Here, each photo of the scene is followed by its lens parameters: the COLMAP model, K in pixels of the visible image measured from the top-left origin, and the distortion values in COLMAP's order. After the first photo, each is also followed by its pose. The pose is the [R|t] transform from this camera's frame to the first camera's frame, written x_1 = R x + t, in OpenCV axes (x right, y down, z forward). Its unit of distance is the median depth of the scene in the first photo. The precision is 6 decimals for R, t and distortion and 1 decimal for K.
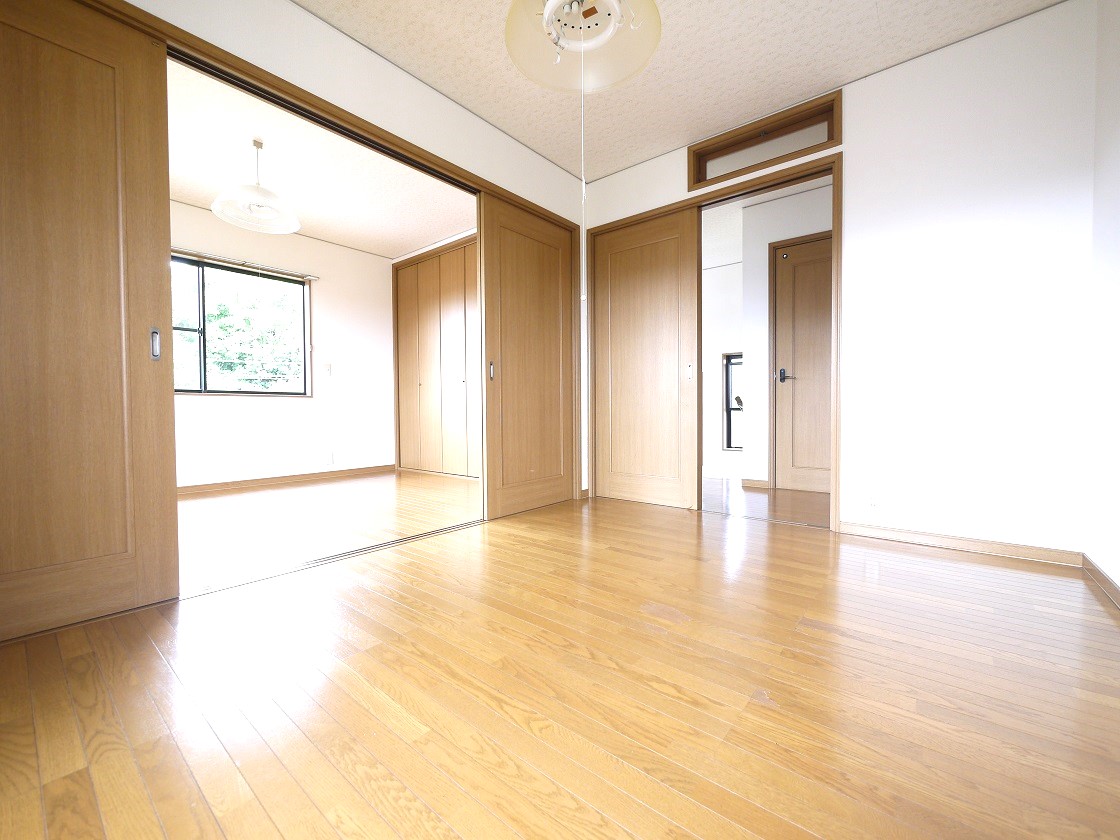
lens RADIAL K [[458.3, 0, 558.5], [0, 458.3, 431.2], [0, 0, 1]] dist [-0.009374, -0.000038]
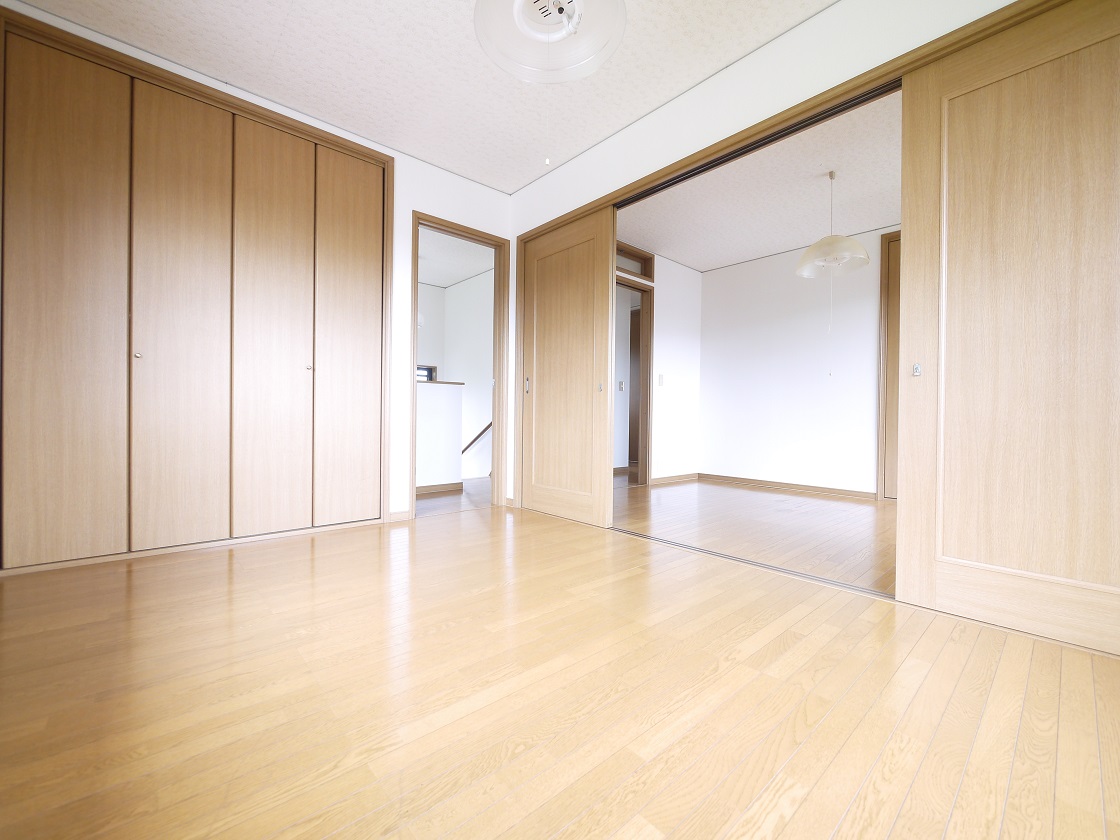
lens RADIAL K [[460.6, 0, 559.7], [0, 460.6, 423.1], [0, 0, 1]] dist [-0.012872, -0.000199]
pose [[0.152522, -0.000878, 0.988300, -0.921909], [0.036643, 0.999317, -0.004767, -0.025590], [-0.987621, 0.036941, 0.152450, 0.749262]]
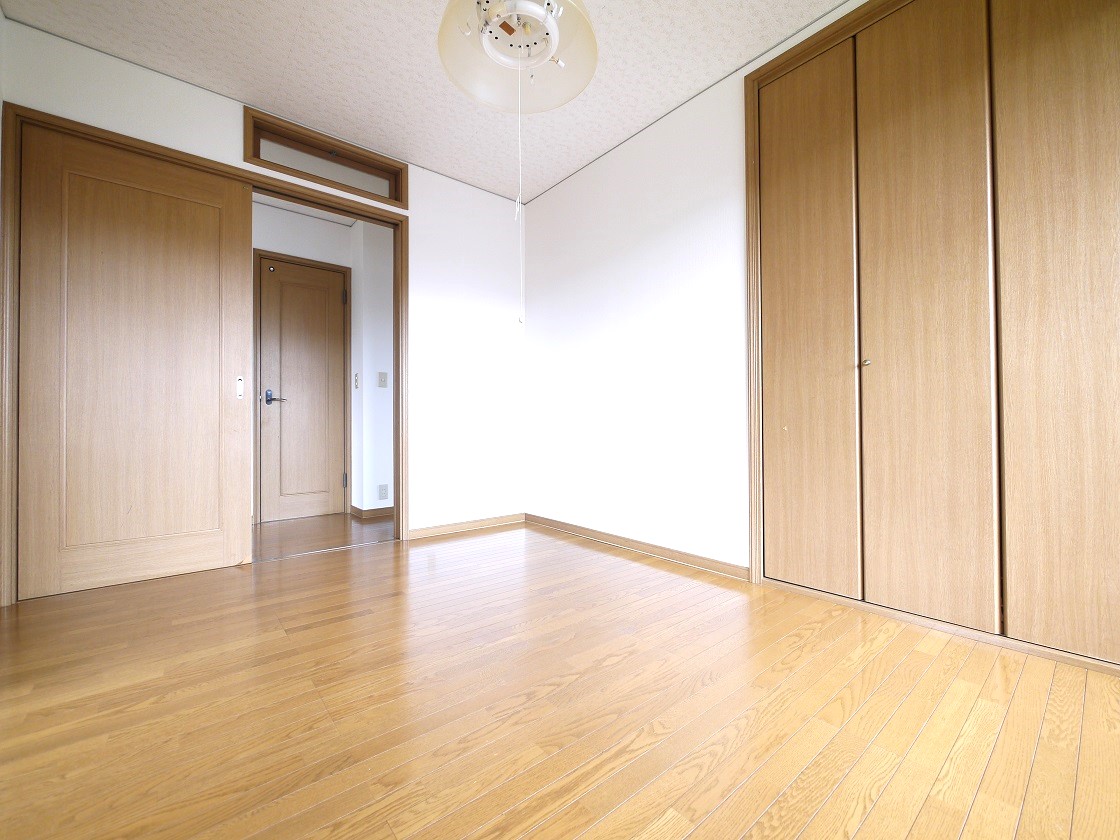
lens RADIAL K [[461.2, 0, 561.5], [0, 461.2, 429.8], [0, 0, 1]] dist [-0.008253, -0.000165]
pose [[0.190939, -0.003088, 0.981597, -0.320997], [0.055536, 0.998427, -0.007662, -0.017995], [-0.980030, 0.055977, 0.190810, 0.273749]]
